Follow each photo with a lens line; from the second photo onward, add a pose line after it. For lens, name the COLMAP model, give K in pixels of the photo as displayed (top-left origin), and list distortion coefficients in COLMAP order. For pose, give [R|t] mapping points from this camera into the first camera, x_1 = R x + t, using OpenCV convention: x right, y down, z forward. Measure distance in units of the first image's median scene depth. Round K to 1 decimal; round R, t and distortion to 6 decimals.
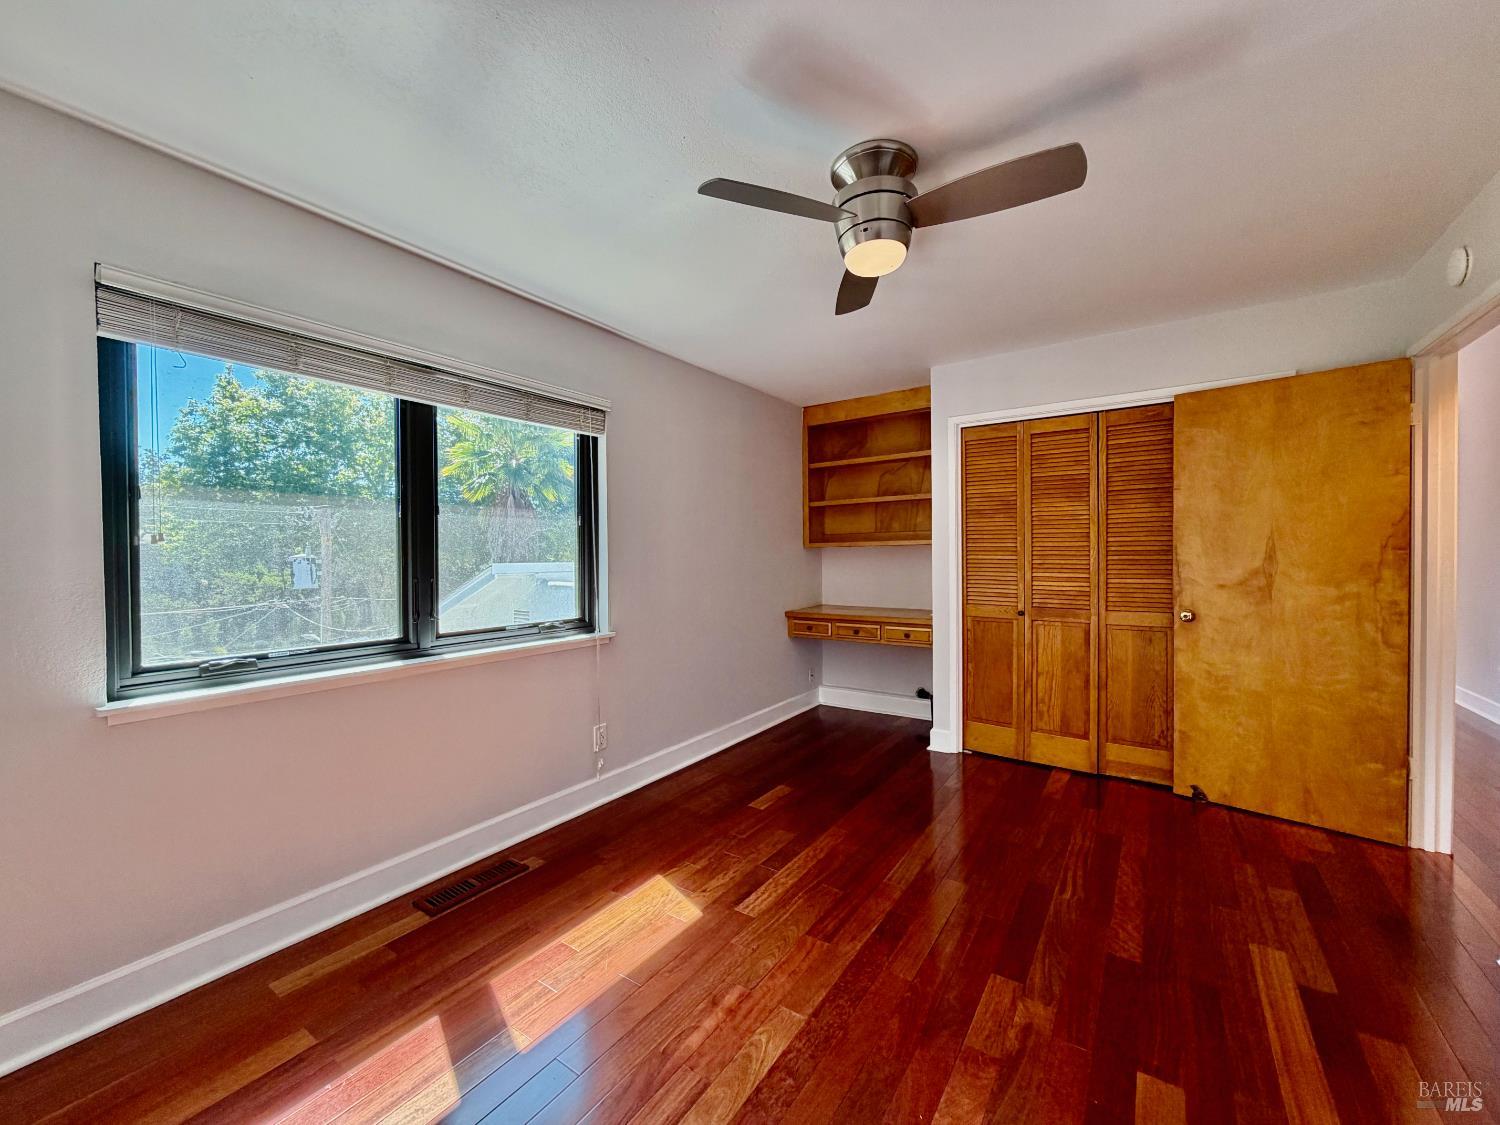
lens RADIAL K [[597.7, 0, 754.8], [0, 597.7, 558.0], [0, 0, 1]] dist [-0.001070, 0.000130]
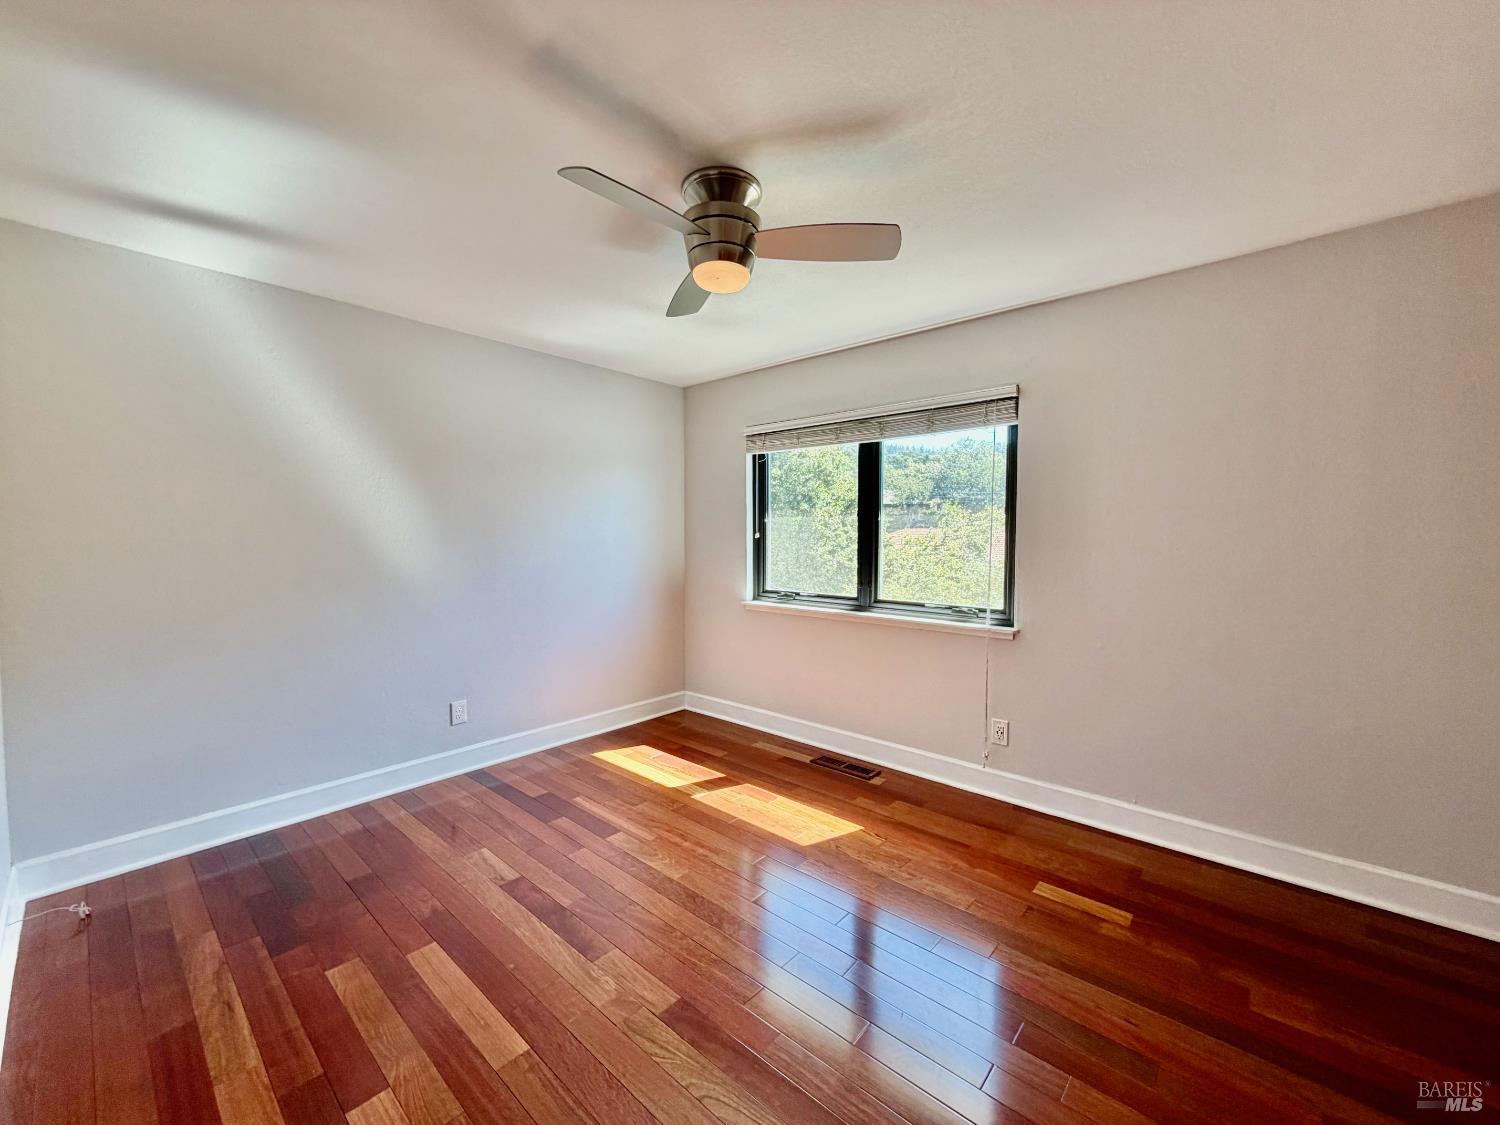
lens RADIAL K [[564.1, 0, 756.0], [0, 564.1, 557.7], [0, 0, 1]] dist [-0.000649, -0.000080]
pose [[-0.099670, 0.036936, -0.994335, 0.904535], [-0.016002, 0.999122, 0.038718, -0.023241], [0.994892, 0.019770, -0.098991, 0.885257]]
